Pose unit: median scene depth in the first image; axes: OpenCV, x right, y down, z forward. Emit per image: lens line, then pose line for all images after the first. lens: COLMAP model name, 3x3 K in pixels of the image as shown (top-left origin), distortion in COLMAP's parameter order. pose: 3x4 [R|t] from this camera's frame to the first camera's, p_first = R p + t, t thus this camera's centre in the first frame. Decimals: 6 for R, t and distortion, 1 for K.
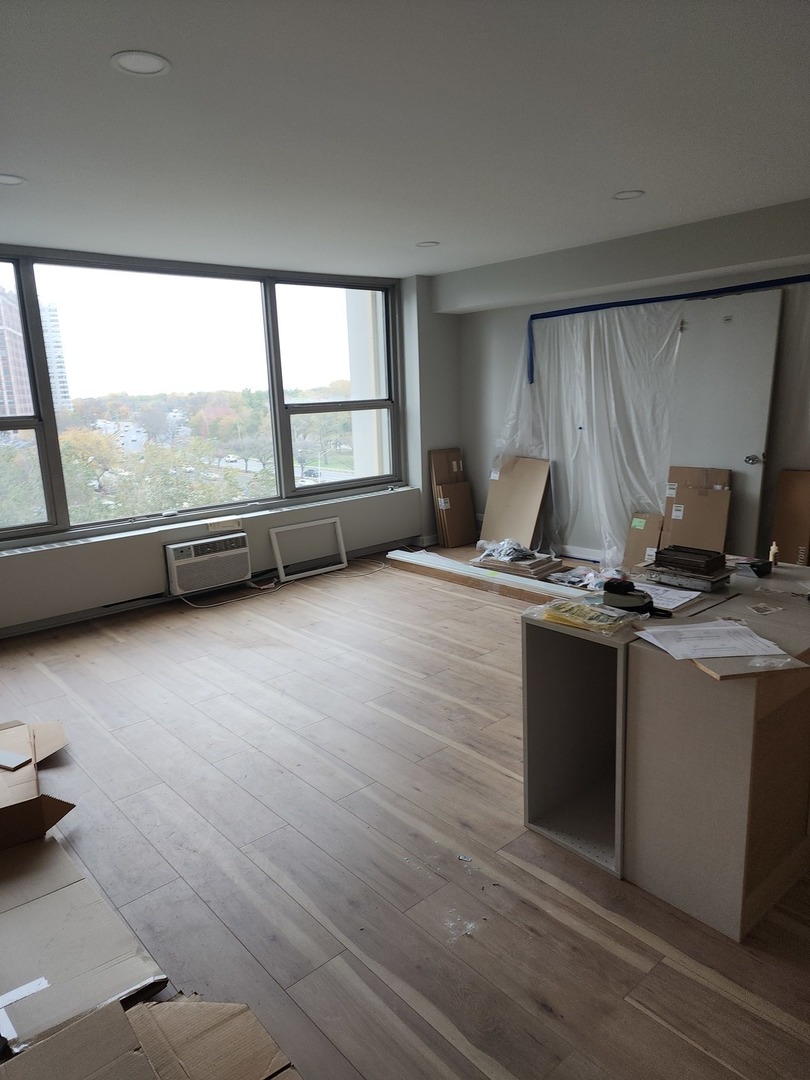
lens RADIAL K [[717.0, 0, 396.4], [0, 717.0, 546.7], [0, 0, 1]] dist [0.087167, -0.083533]
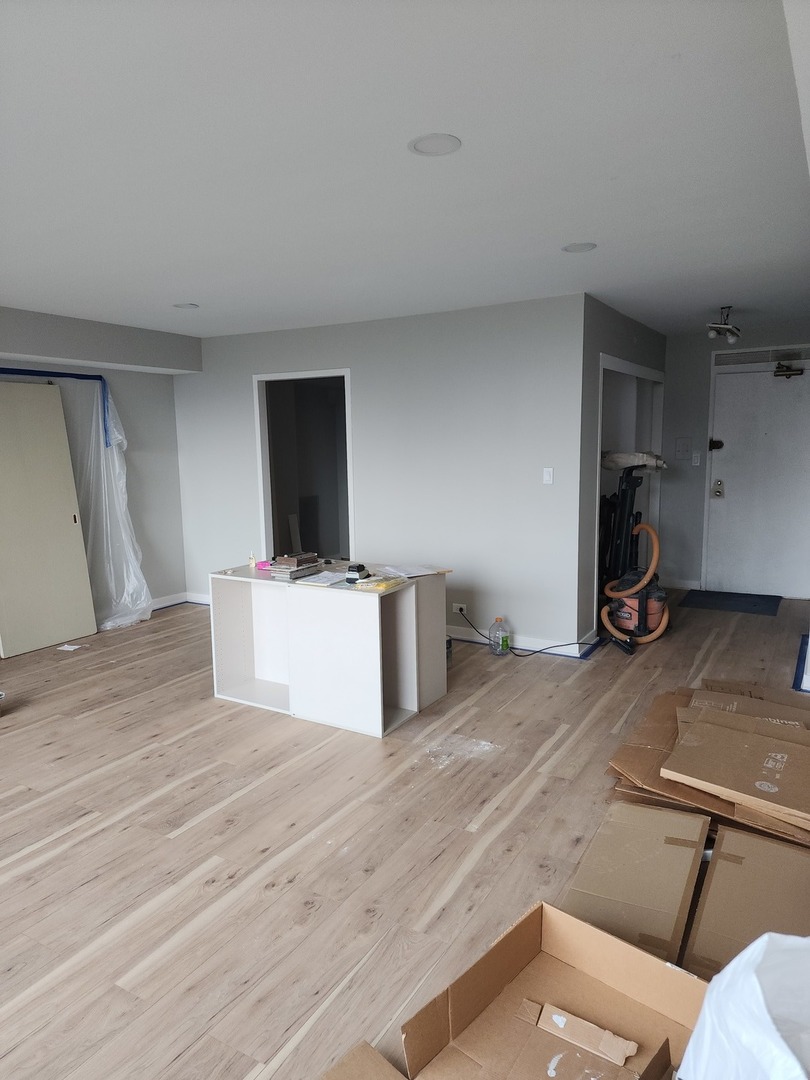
lens RADIAL K [[717.0, 0, 396.4], [0, 717.0, 546.7], [0, 0, 1]] dist [0.087167, -0.083533]
pose [[-0.306823, -0.093634, 0.947150, -0.524004], [0.236837, 0.956335, 0.171264, -0.102889], [-0.921828, 0.276868, -0.271250, 0.558438]]
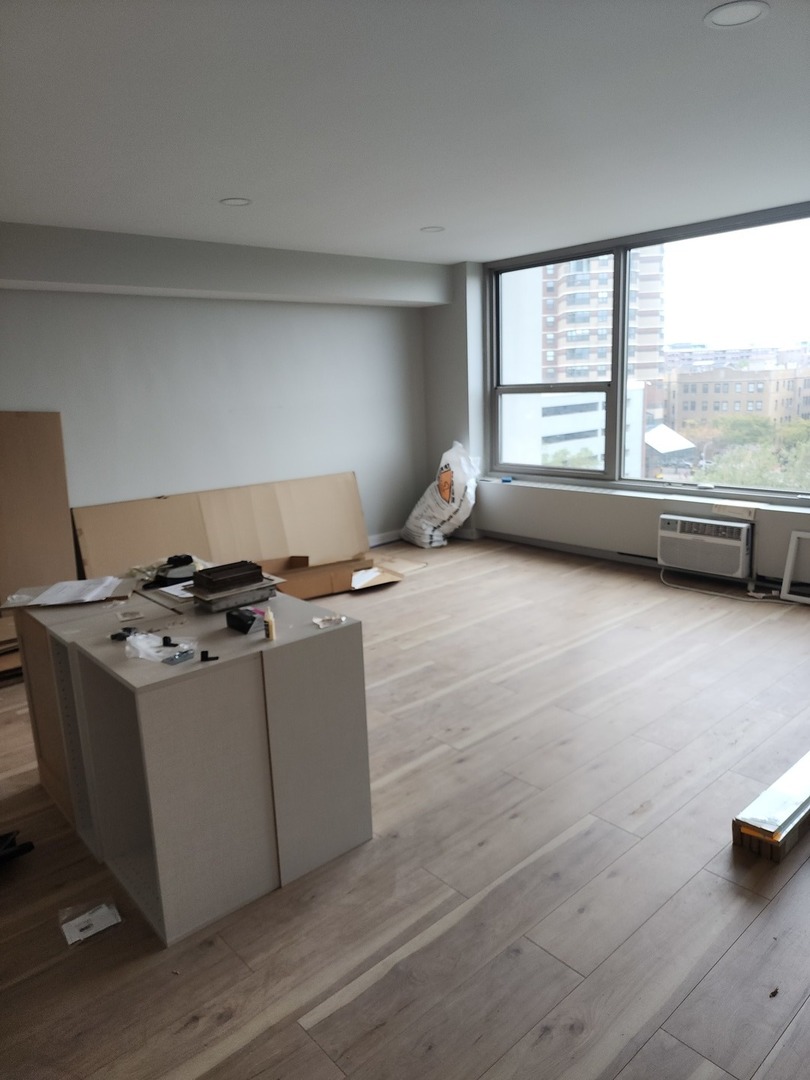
lens RADIAL K [[731.0, 0, 405.0], [0, 731.0, 540.0], [0, 0, 1]] dist [0.006773, 0.001579]
pose [[0.010088, 0.251874, -0.967708, 0.613791], [-0.174859, 0.953290, 0.246298, -0.141137], [0.984542, 0.166728, 0.053659, 0.538432]]
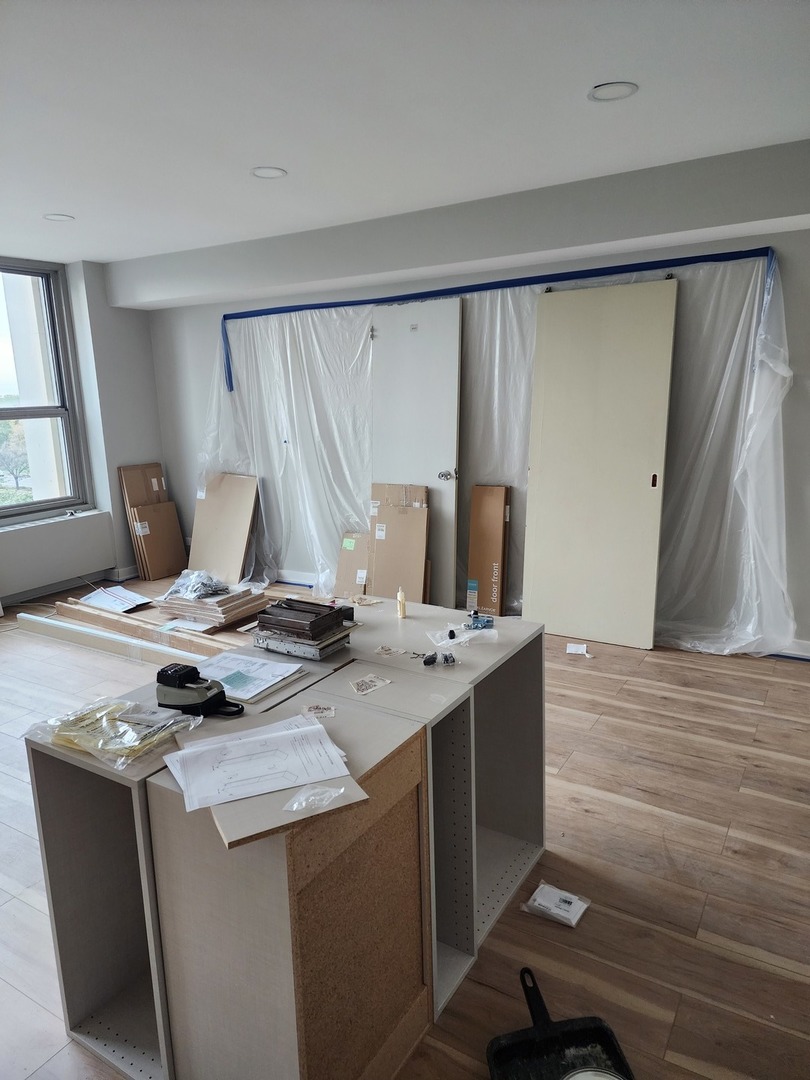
lens RADIAL K [[717.0, 0, 396.4], [0, 717.0, 546.7], [0, 0, 1]] dist [0.087167, -0.083533]
pose [[0.955675, -0.052543, 0.289697, 0.127901], [0.055581, 0.998452, -0.002263, -0.023591], [-0.289130, 0.018264, 0.957116, 0.101407]]
